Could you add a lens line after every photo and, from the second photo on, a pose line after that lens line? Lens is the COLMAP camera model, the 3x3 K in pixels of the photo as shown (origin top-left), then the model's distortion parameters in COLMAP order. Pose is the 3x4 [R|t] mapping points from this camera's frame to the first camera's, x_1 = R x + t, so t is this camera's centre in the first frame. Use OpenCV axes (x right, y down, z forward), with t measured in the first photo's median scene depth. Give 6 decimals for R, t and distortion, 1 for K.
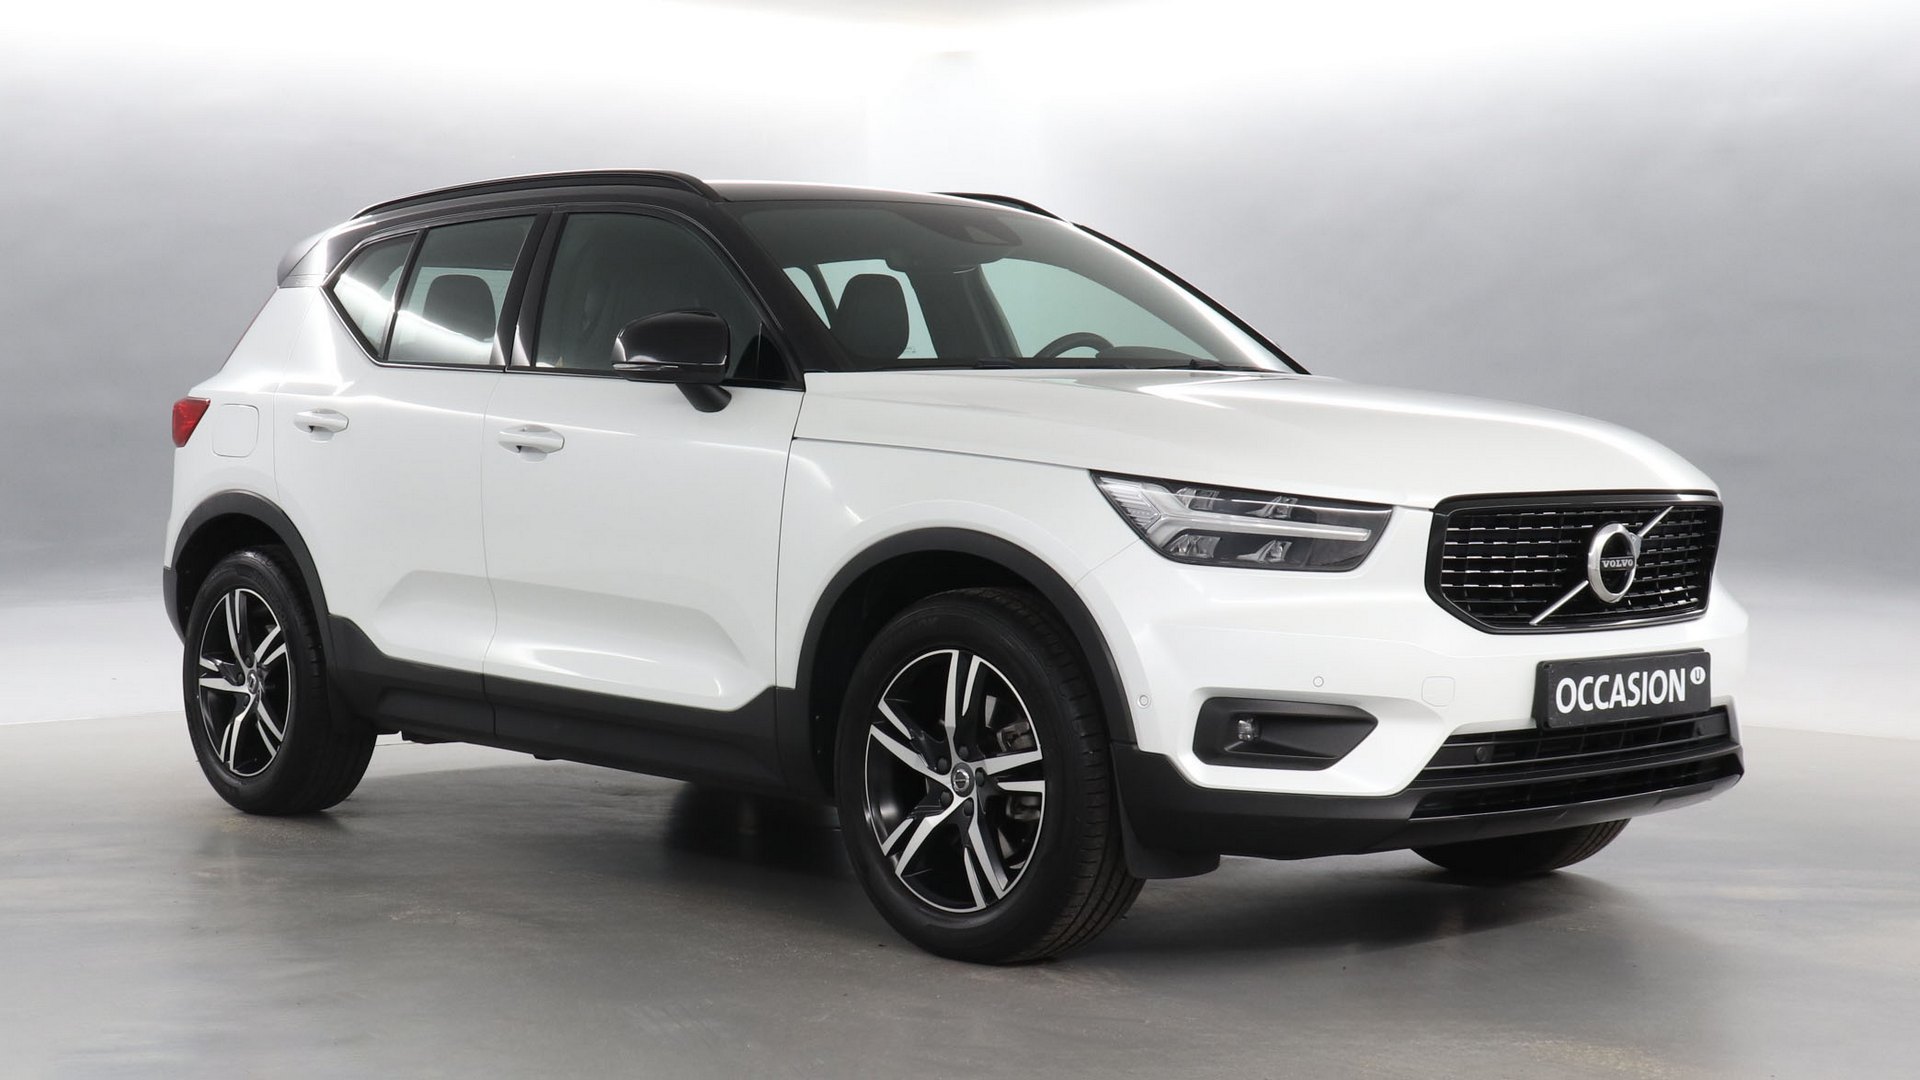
lens RADIAL K [[2886.0, 0, 960.0], [0, 2886.0, 540.0], [0, 0, 1]] dist [0.050197, -0.043222]
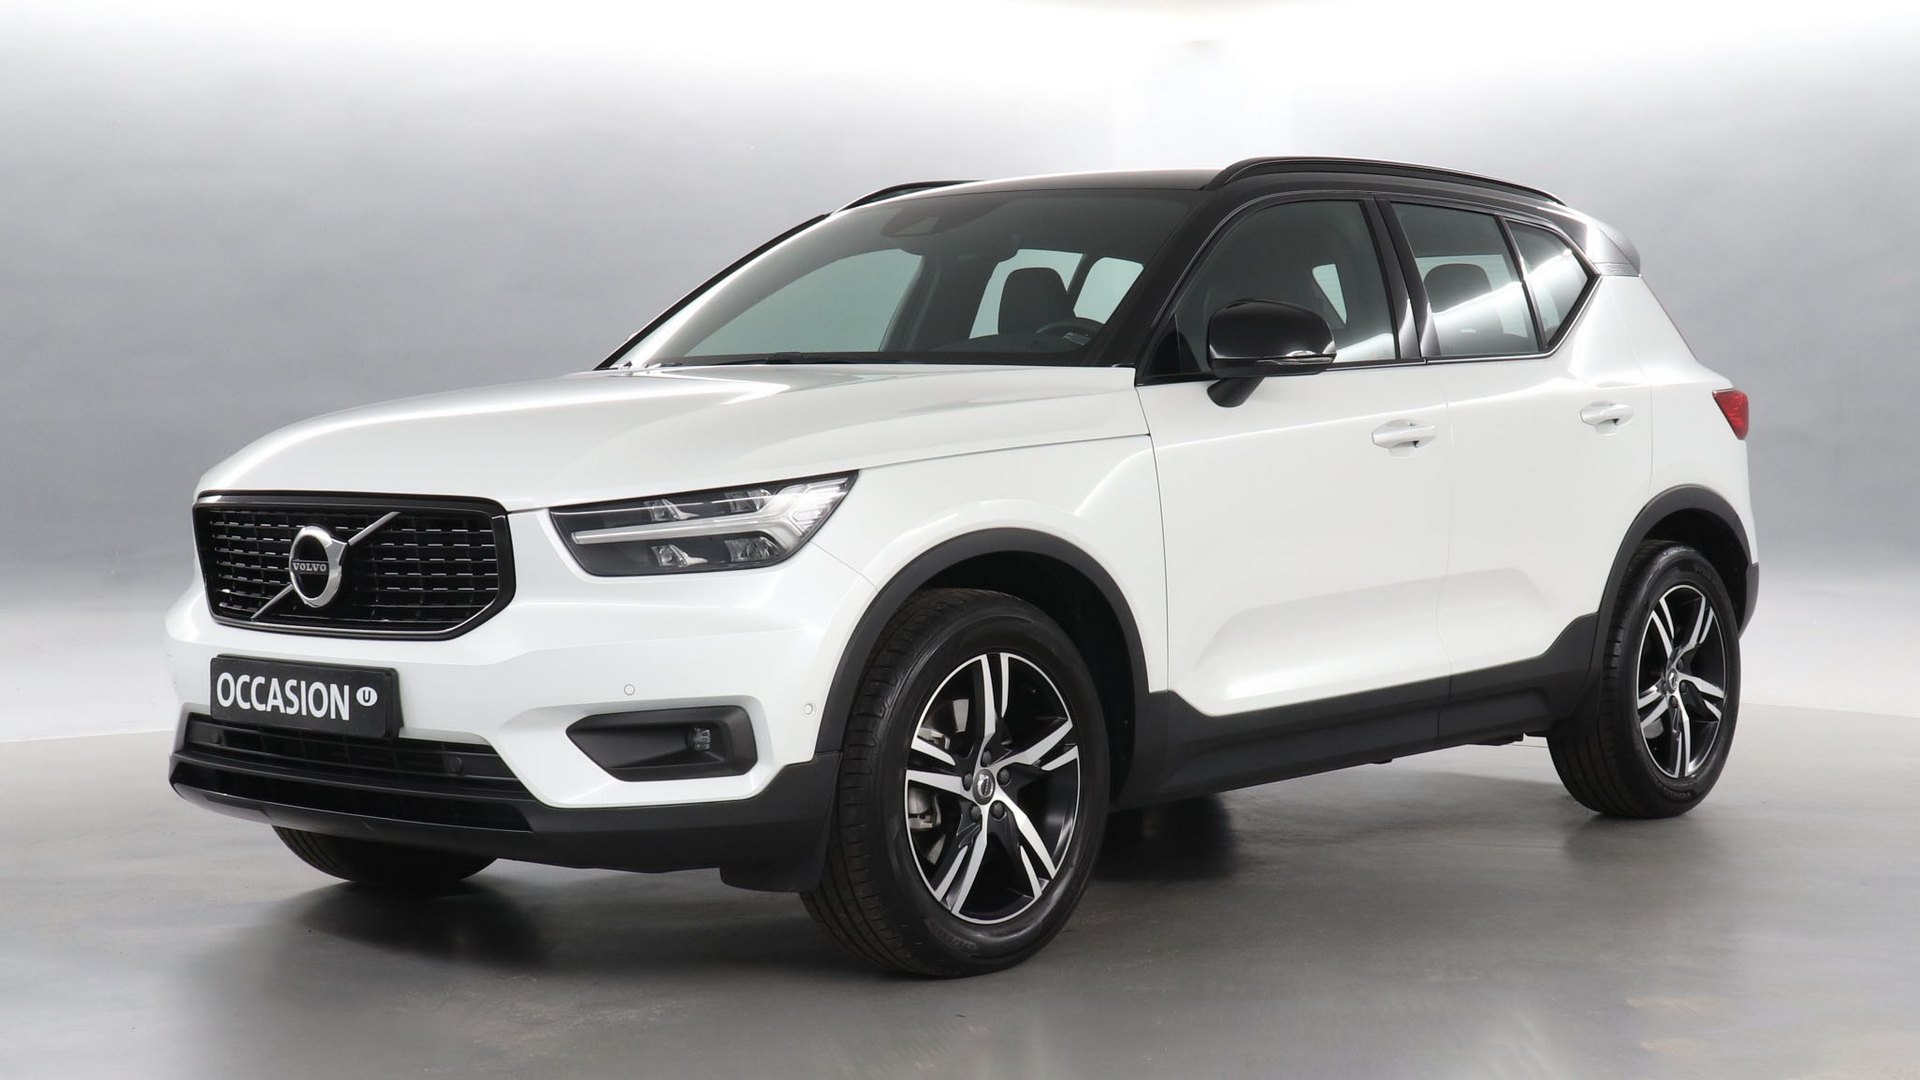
lens RADIAL K [[2886.0, 0, 960.0], [0, 2886.0, 540.0], [0, 0, 1]] dist [0.050197, -0.043222]
pose [[0.091860, 0.040416, -0.994951, 1.226492], [-0.029331, 0.998852, 0.037866, -0.044705], [0.995340, 0.025704, 0.092940, 1.139483]]
